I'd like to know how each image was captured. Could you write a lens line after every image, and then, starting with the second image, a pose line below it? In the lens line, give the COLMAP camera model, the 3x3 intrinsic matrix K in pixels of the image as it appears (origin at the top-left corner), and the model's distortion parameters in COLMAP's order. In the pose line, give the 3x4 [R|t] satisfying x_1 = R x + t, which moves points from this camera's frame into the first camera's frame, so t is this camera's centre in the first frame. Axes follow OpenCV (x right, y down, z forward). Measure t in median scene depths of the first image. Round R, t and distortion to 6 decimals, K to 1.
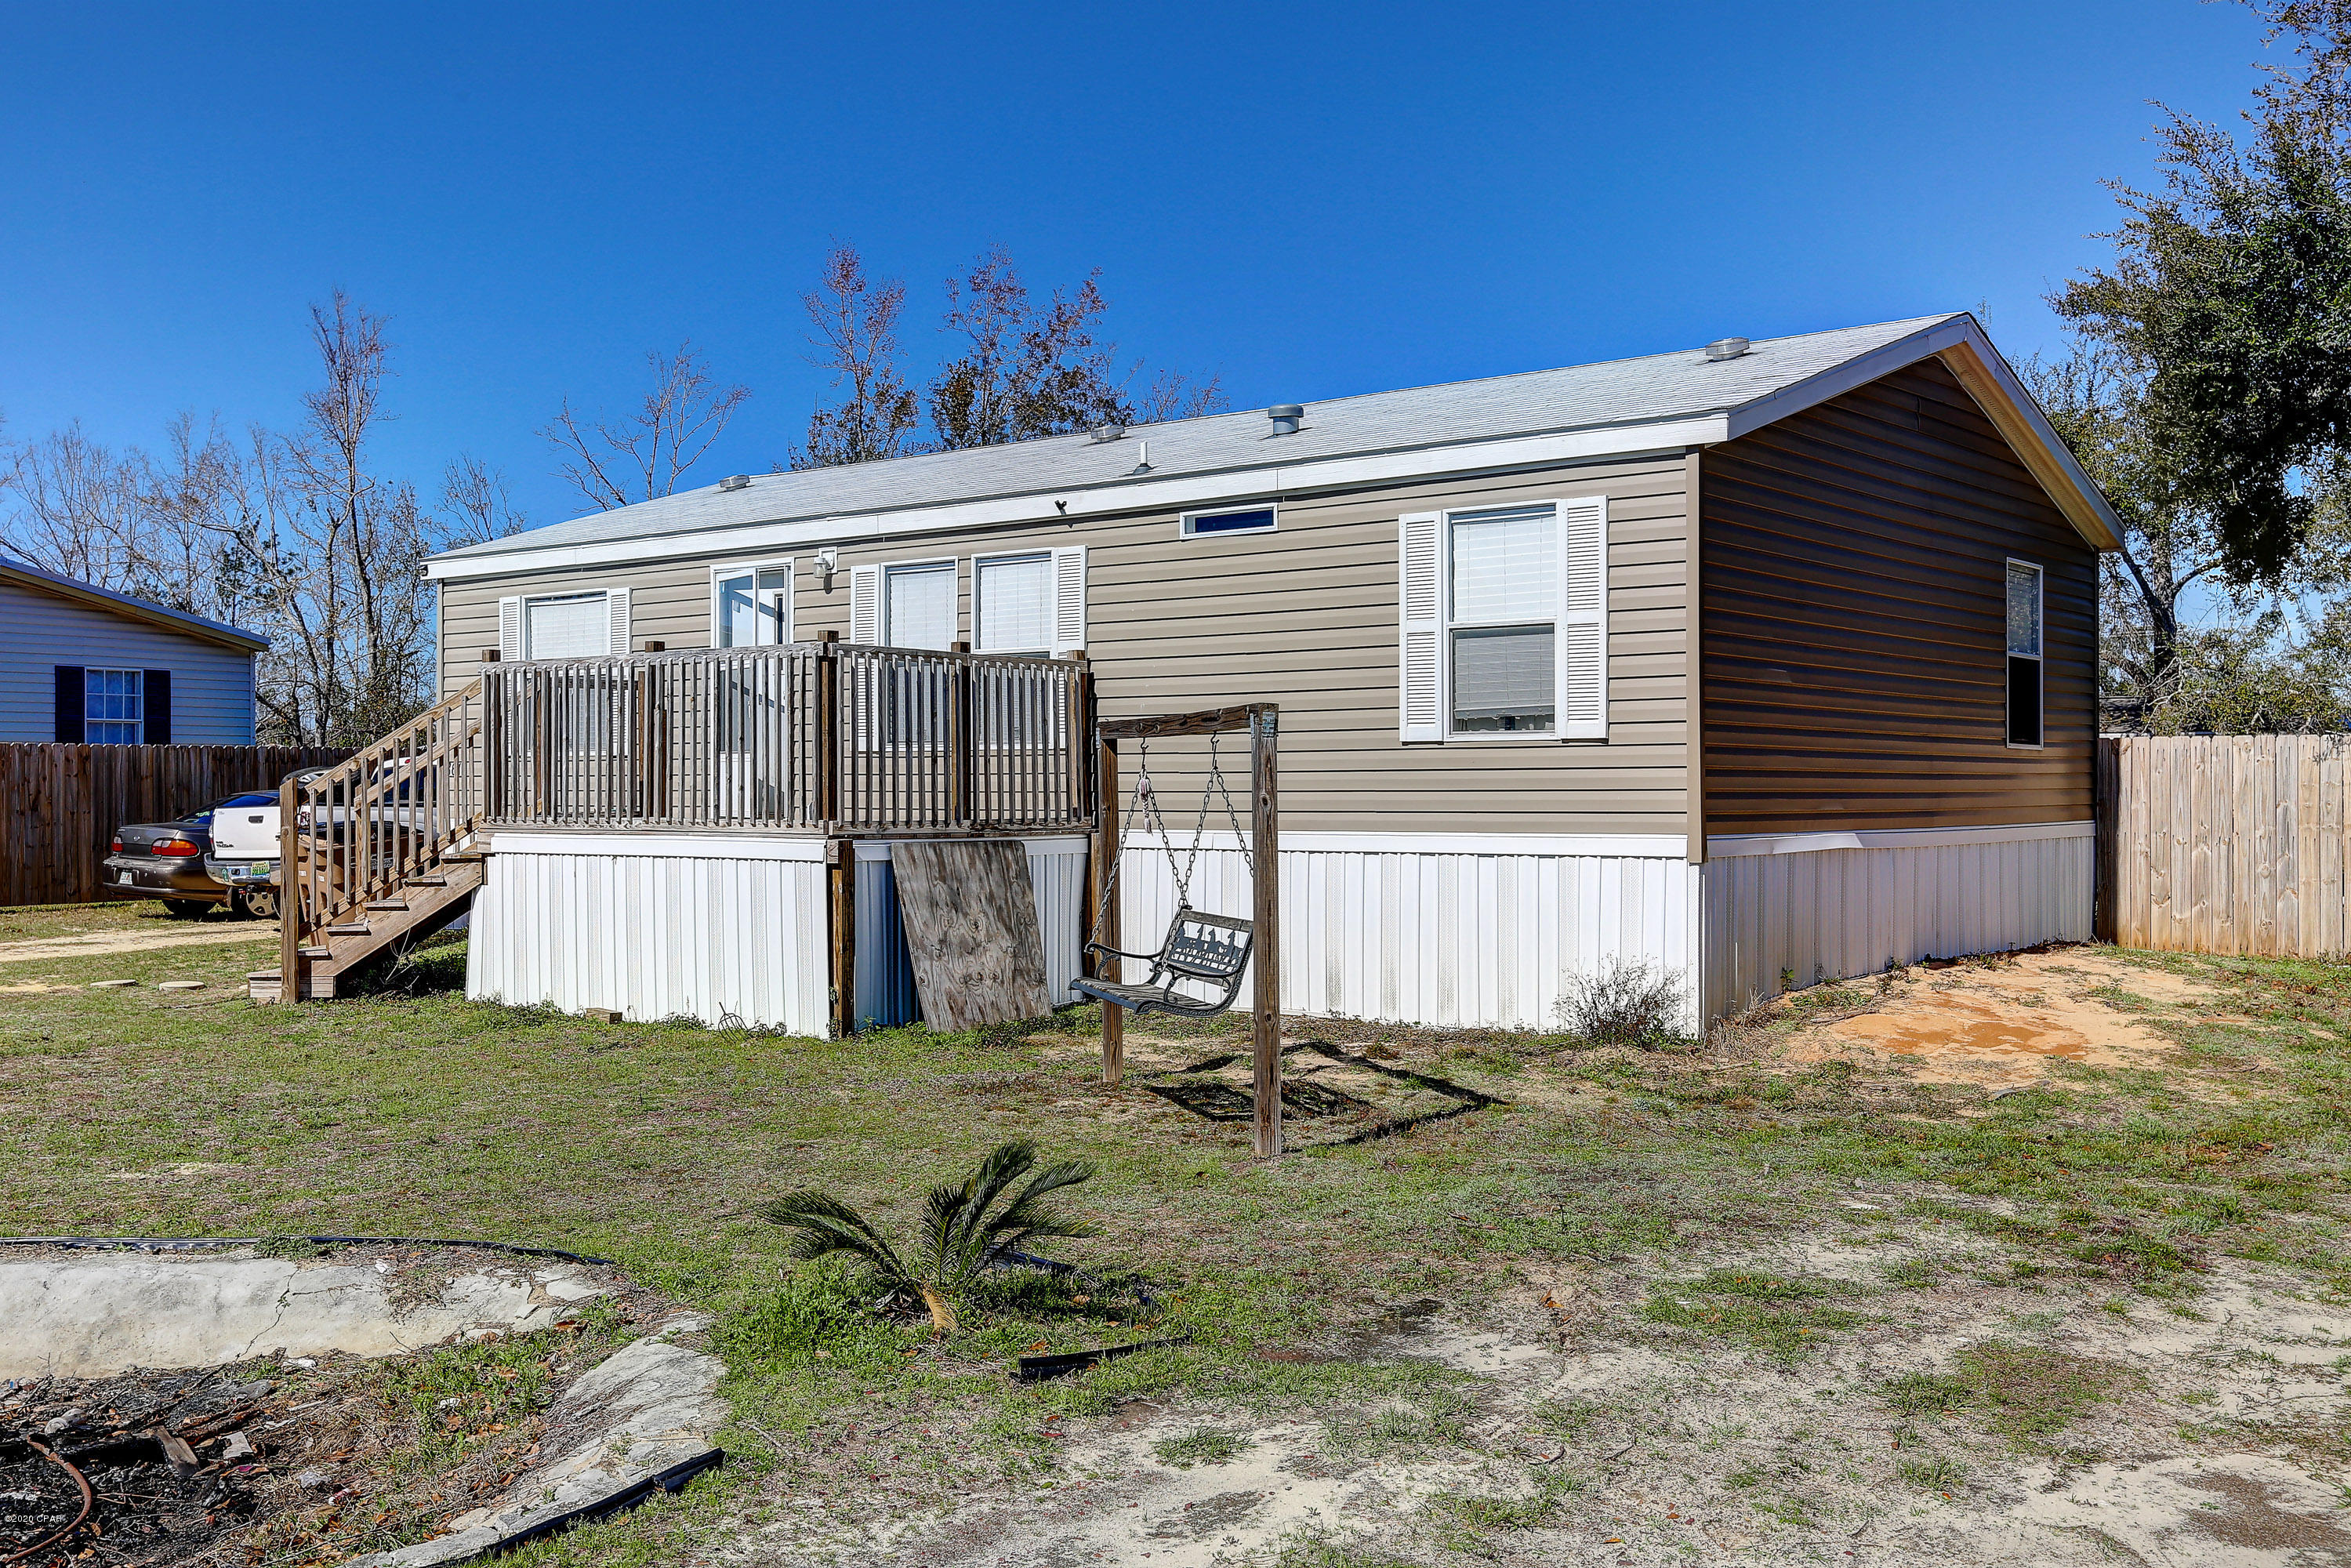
lens RADIAL K [[2243.2, 0, 1178.1], [0, 2243.2, 786.9], [0, 0, 1]] dist [0.002873, 0.000000]
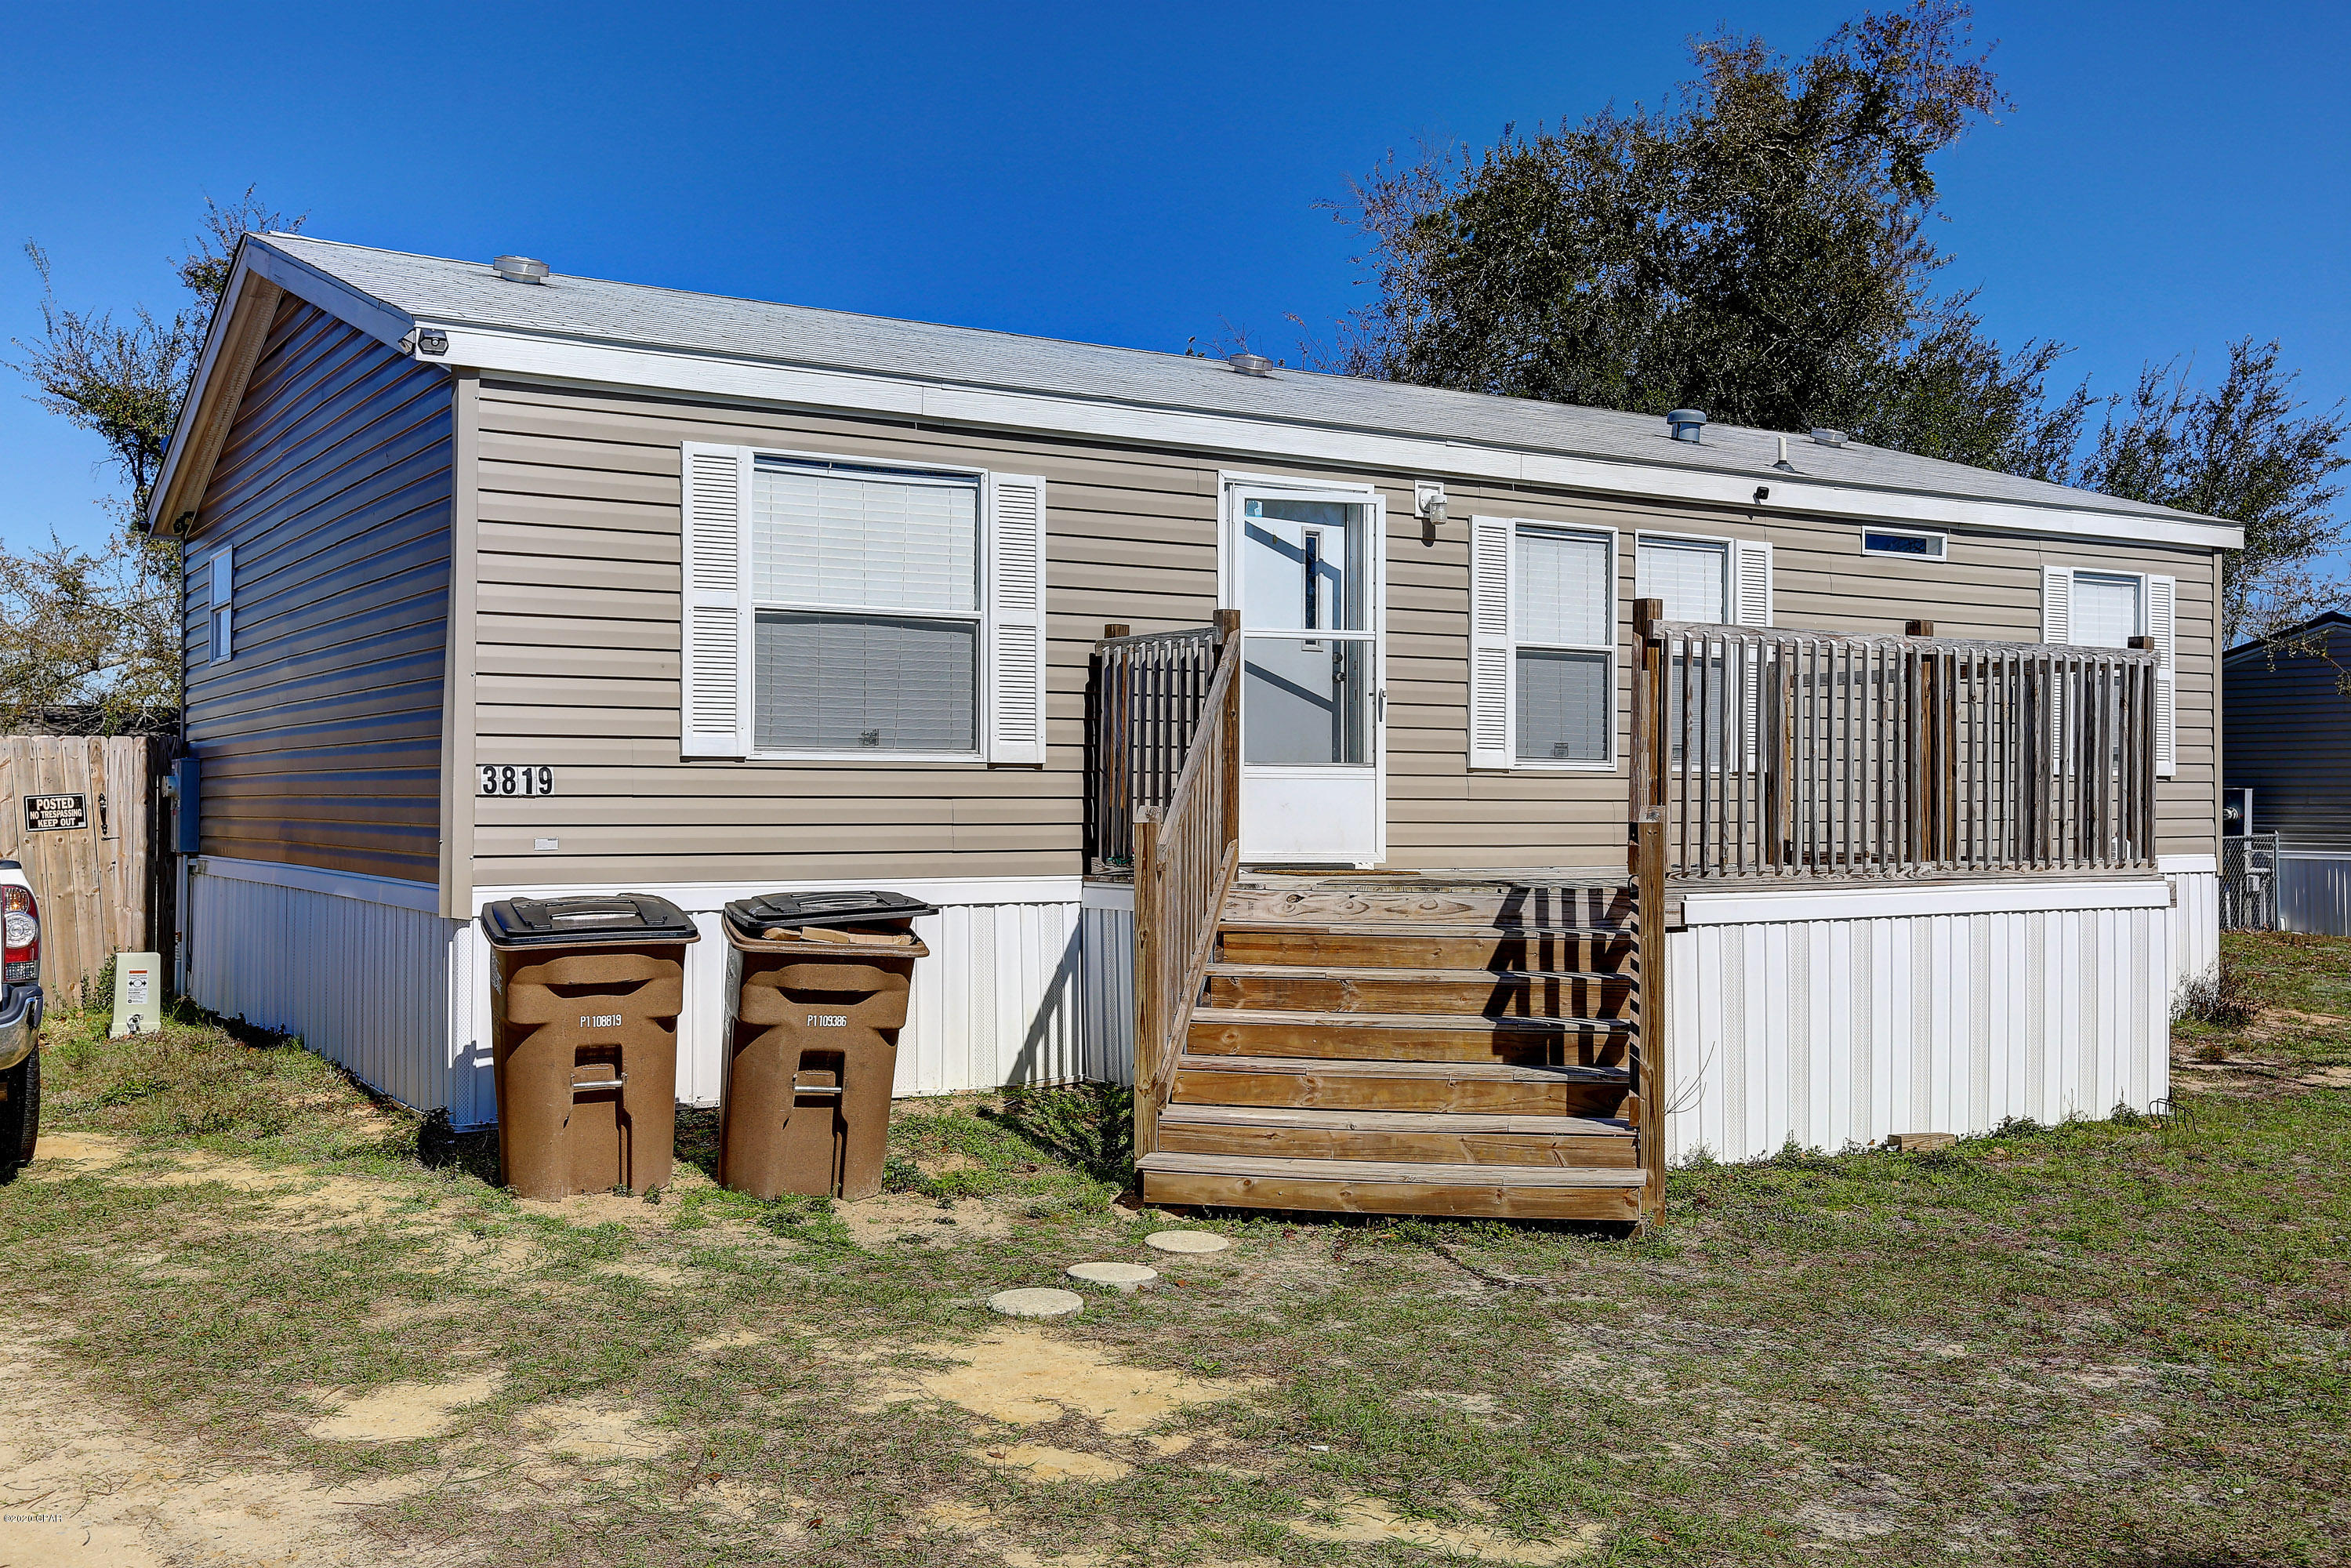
lens RADIAL K [[2243.2, 0, 1177.8], [0, 2243.2, 786.3], [0, 0, 1]] dist [0.002873, 0.000000]
pose [[0.312164, 0.010699, 0.949968, -0.945072], [0.000998, 0.999932, -0.011590, -0.002216], [-0.950028, 0.004566, 0.312133, 0.943726]]
